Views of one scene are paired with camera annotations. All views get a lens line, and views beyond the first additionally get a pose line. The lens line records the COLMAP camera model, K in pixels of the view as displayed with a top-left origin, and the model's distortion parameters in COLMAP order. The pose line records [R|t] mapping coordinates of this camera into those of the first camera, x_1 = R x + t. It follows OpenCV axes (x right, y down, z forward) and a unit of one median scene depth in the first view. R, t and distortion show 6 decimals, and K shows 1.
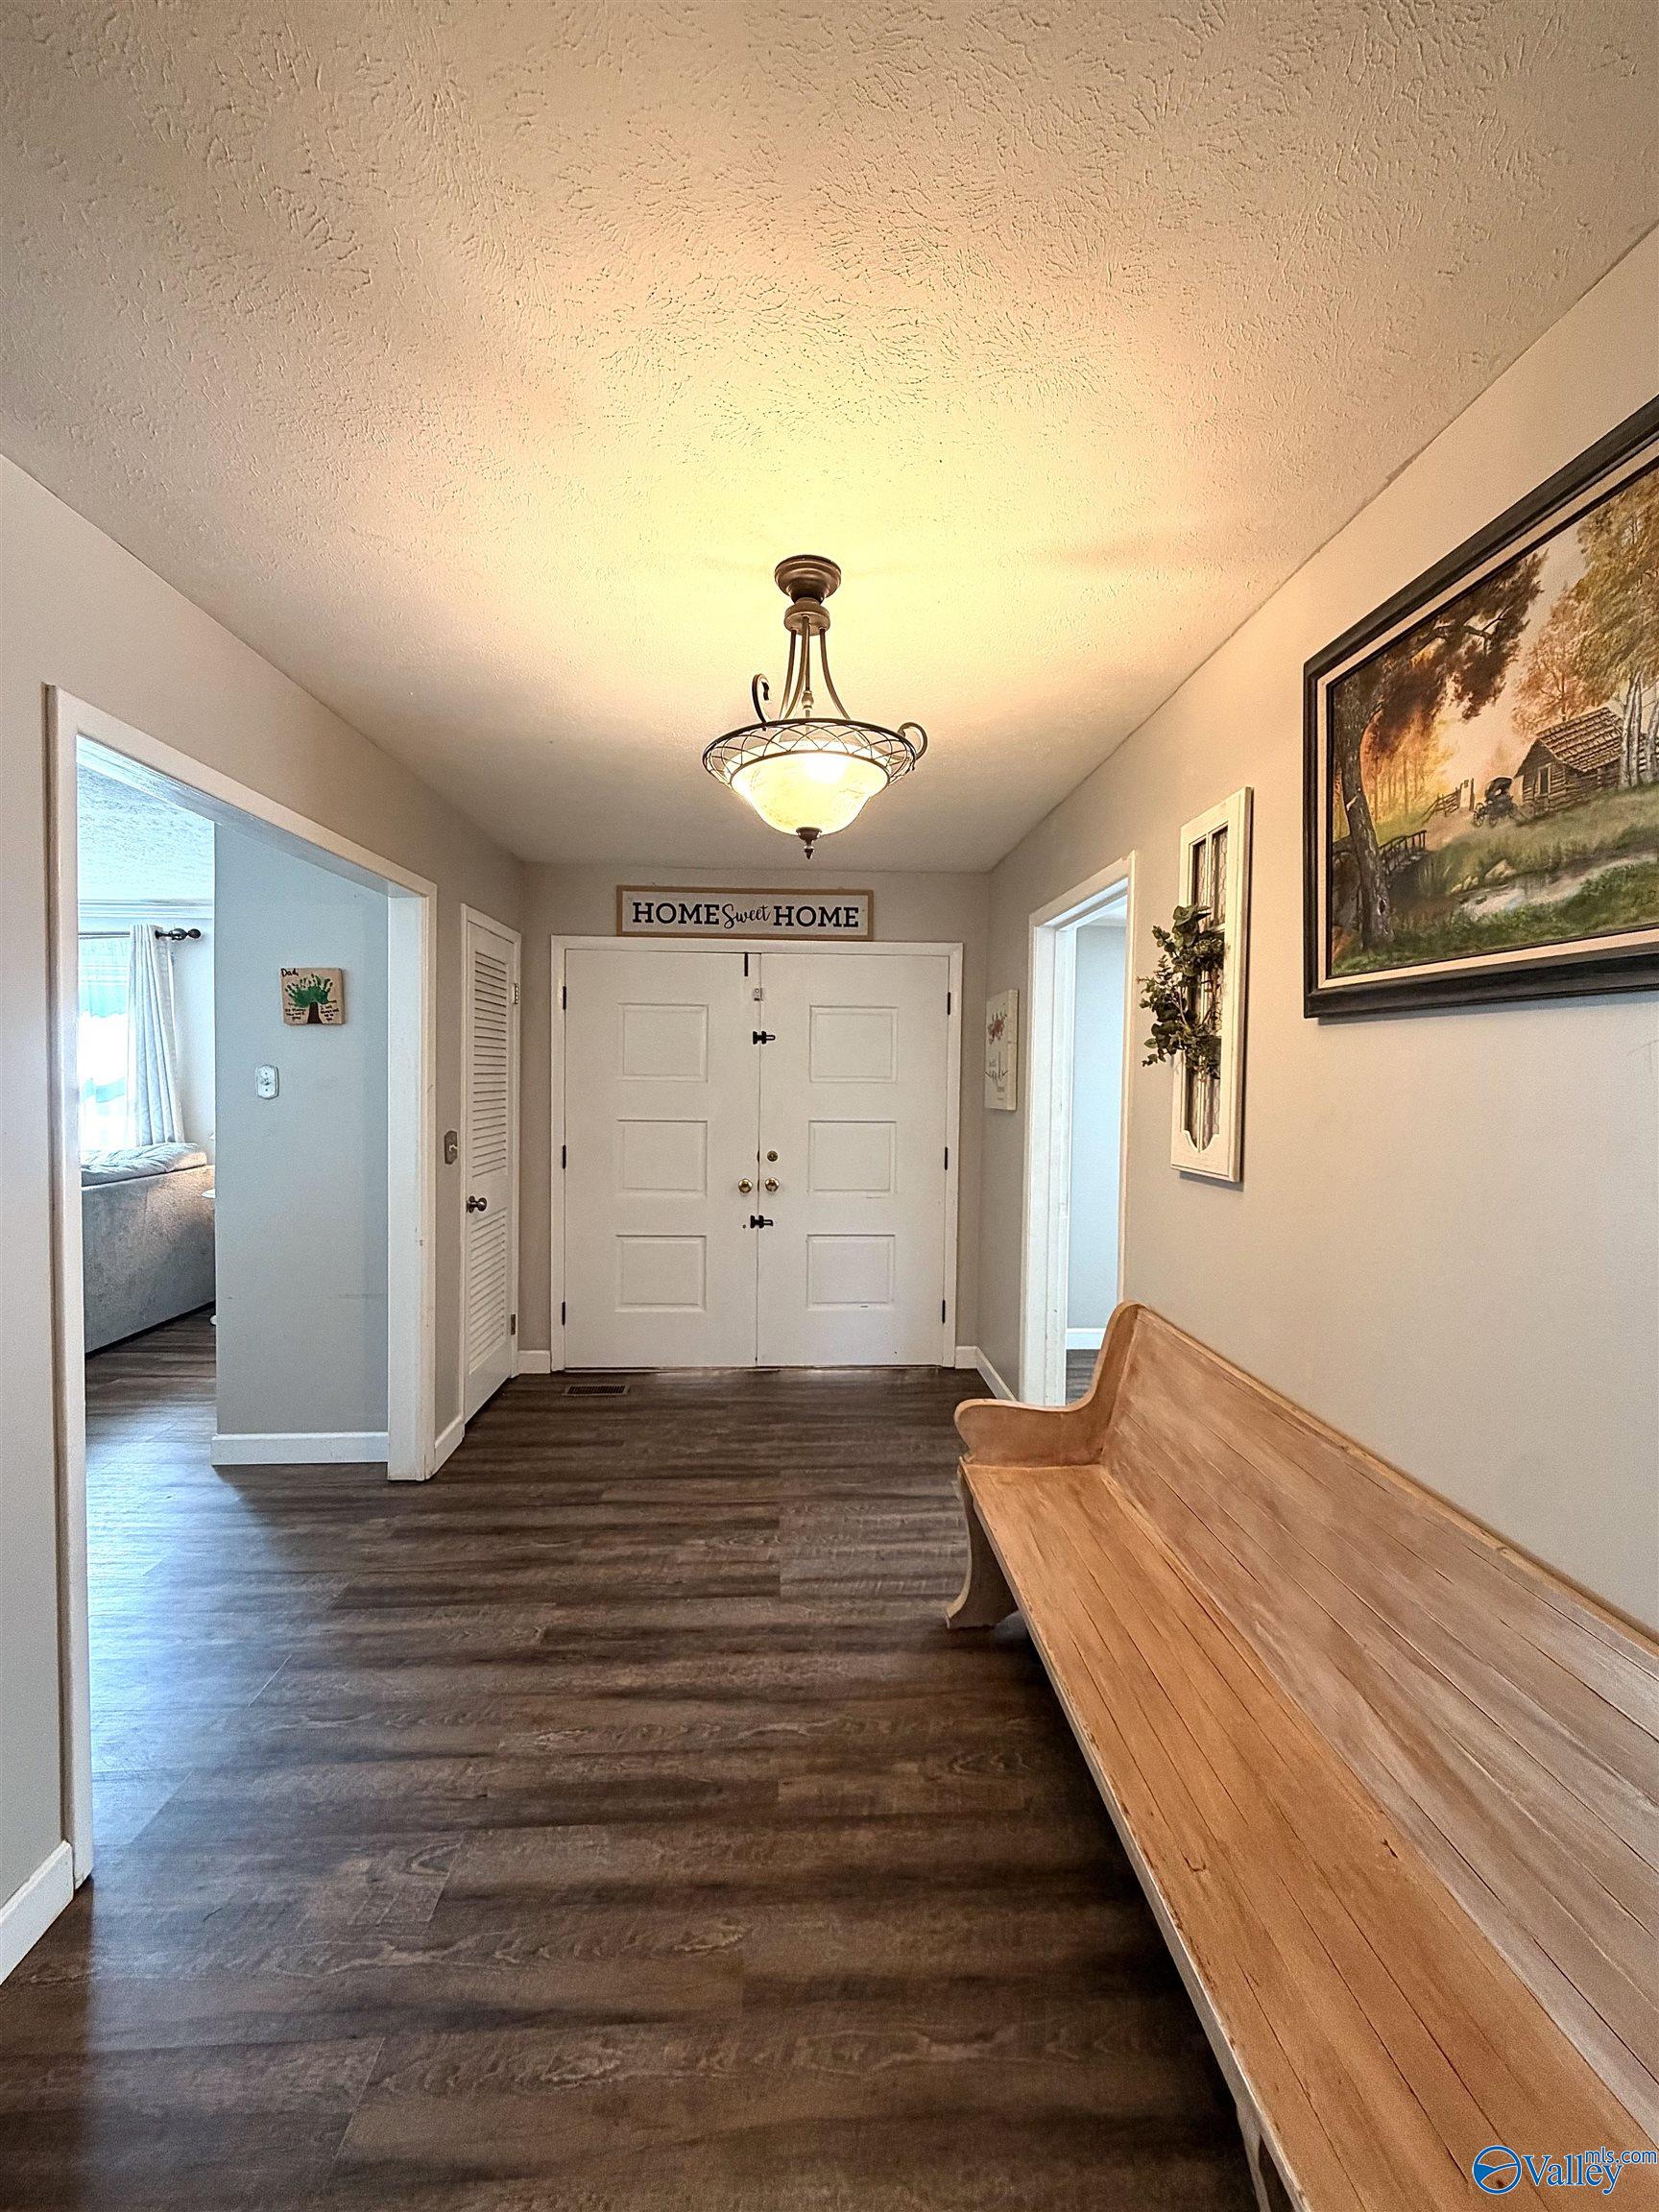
lens RADIAL K [[898.6, 0, 829.6], [0, 898.6, 1100.9], [0, 0, 1]] dist [0.002299, 0.000508]
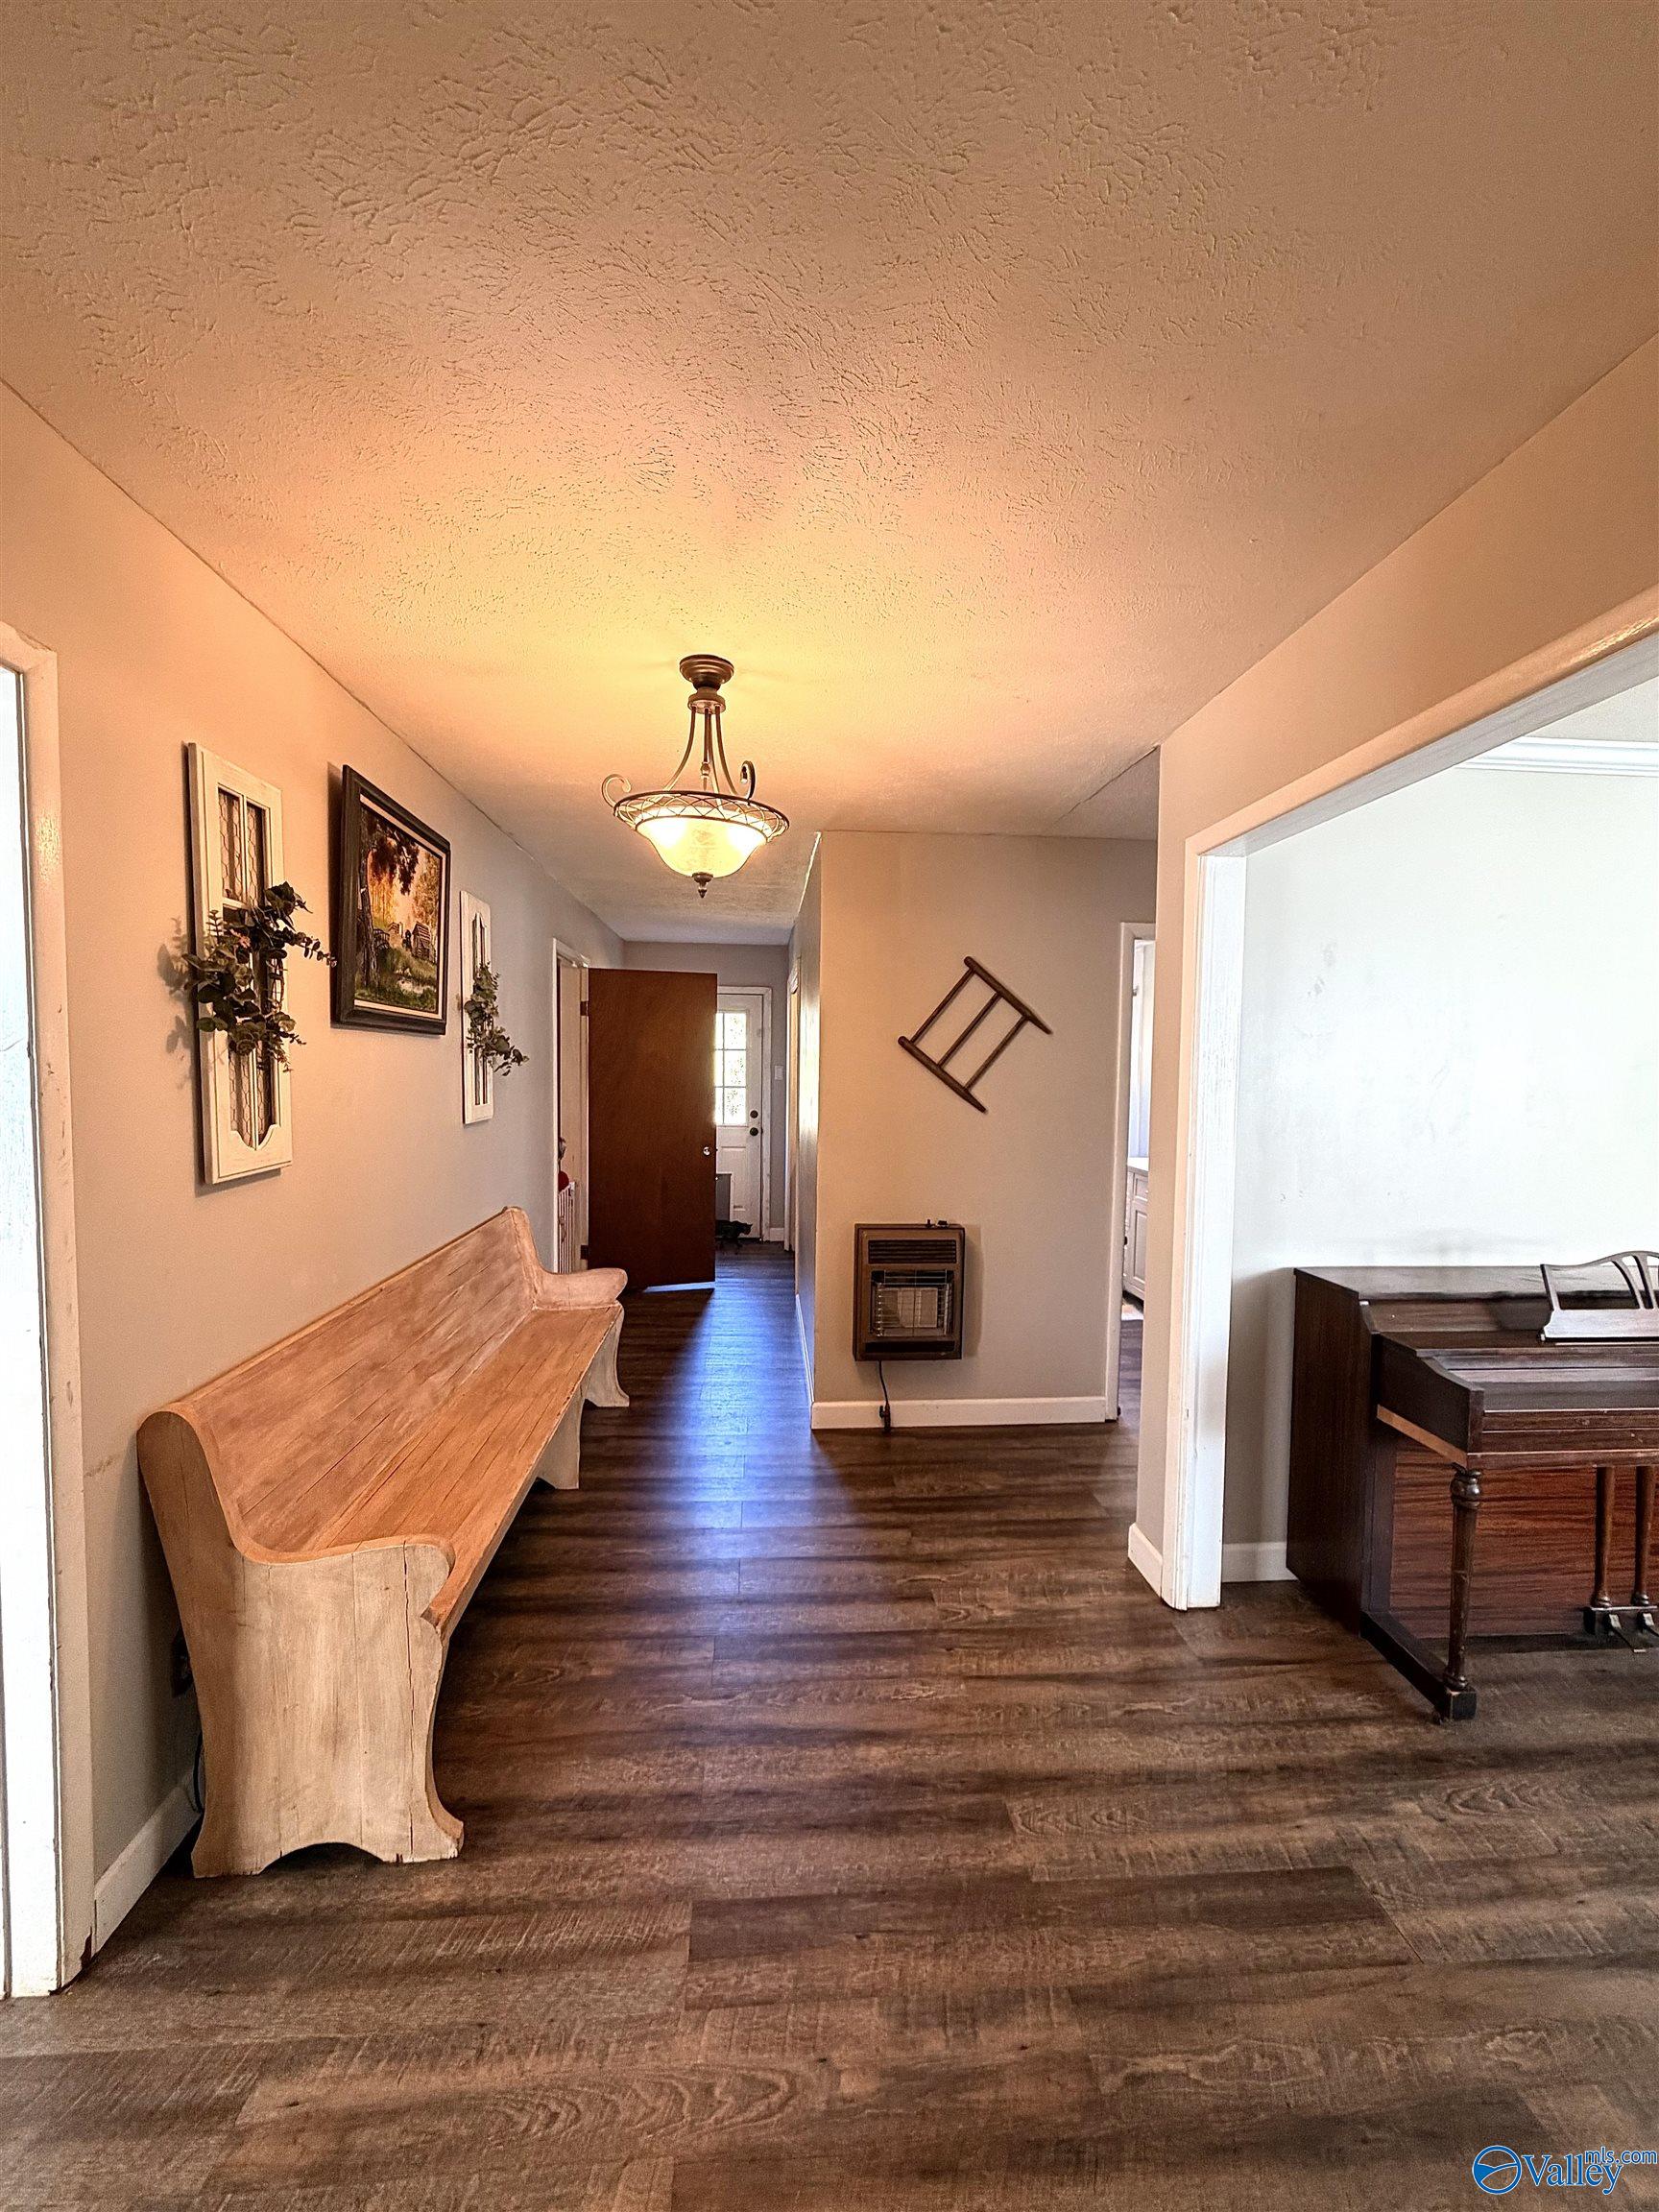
lens RADIAL K [[898.6, 0, 829.6], [0, 898.6, 1100.9], [0, 0, 1]] dist [0.002299, 0.000508]
pose [[-0.999499, -0.022205, -0.022542, -0.137786], [-0.023877, 0.996758, 0.076830, -0.069701], [0.020762, 0.077330, -0.996789, 1.759609]]
